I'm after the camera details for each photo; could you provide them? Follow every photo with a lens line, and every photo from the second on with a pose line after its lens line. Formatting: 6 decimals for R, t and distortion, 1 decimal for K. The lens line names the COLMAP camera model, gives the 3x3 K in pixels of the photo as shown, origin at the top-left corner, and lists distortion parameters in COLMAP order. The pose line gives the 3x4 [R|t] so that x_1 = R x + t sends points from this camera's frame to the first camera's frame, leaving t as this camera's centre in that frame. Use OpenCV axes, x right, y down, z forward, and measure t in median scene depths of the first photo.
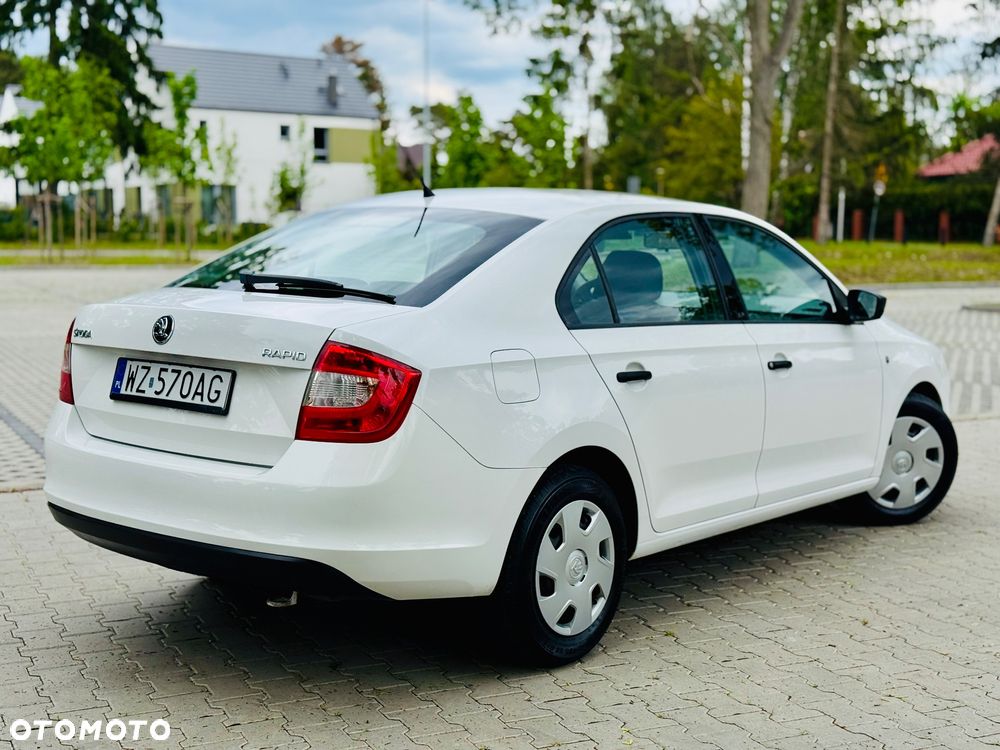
lens RADIAL K [[1383.7, 0, 501.2], [0, 1383.7, 404.4], [0, 0, 1]] dist [0.203075, -0.461872]
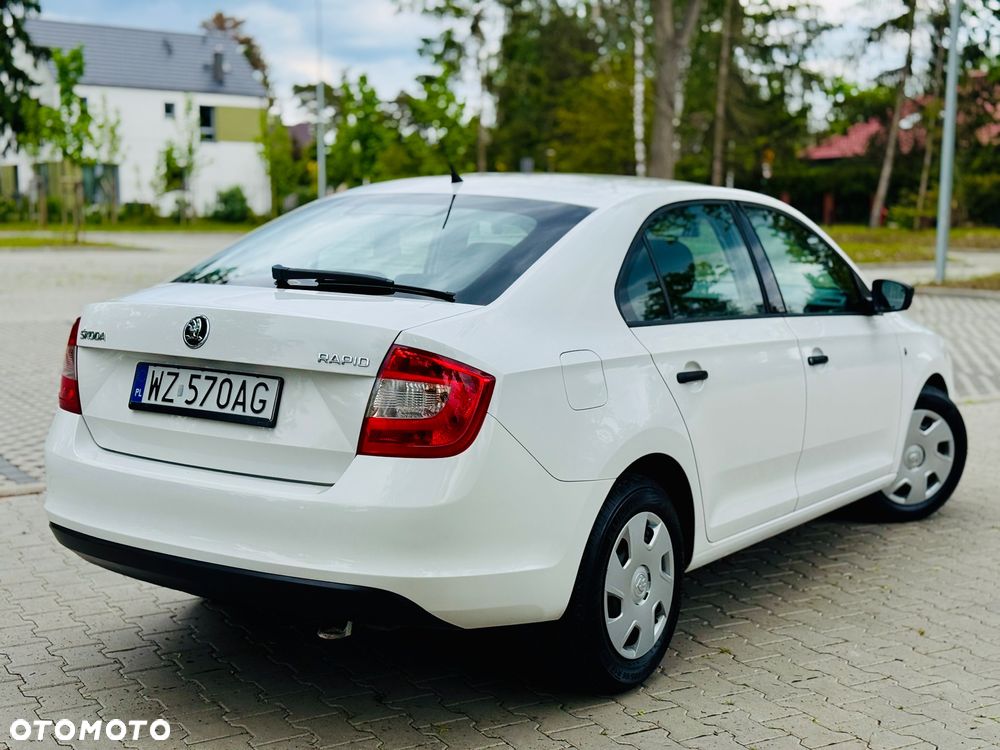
lens RADIAL K [[1383.1, 0, 498.5], [0, 1383.1, 391.8], [0, 0, 1]] dist [0.207612, -0.467359]
pose [[0.996629, -0.010346, 0.081382, -0.109404], [0.009959, 0.999937, 0.005156, -0.015987], [-0.081430, -0.004328, 0.996670, 0.082170]]
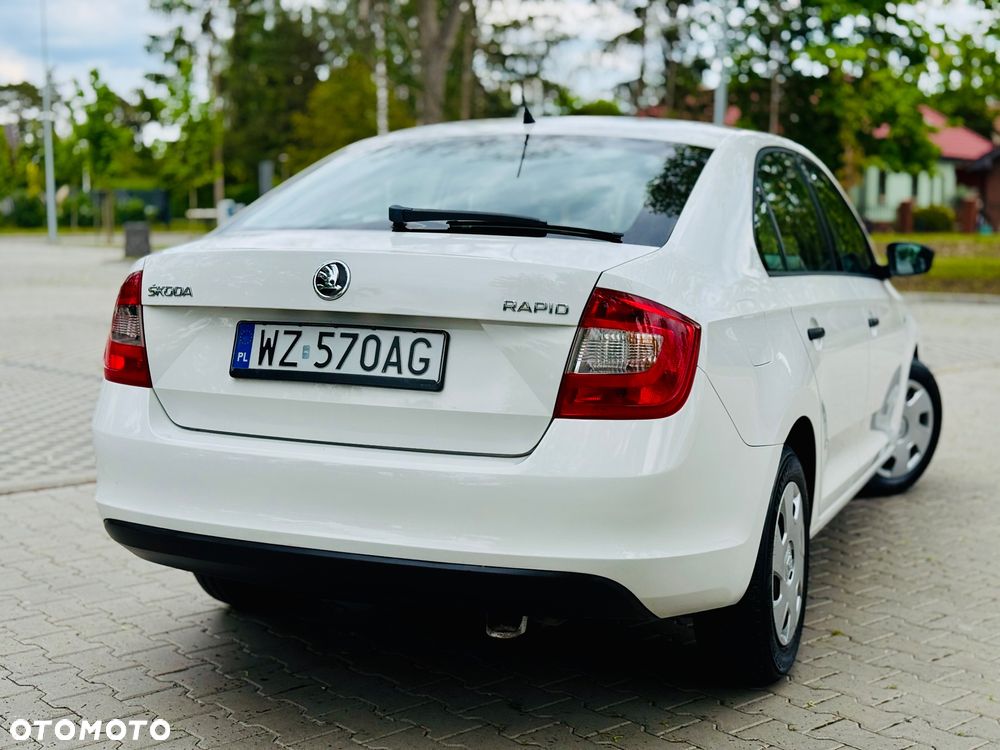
lens RADIAL K [[1383.1, 0, 498.5], [0, 1383.1, 391.8], [0, 0, 1]] dist [0.207612, -0.467359]
pose [[0.960173, -0.033809, 0.277352, -0.327900], [0.034490, 0.999402, 0.002424, 0.006845], [-0.277268, 0.007239, 0.960765, 0.233392]]
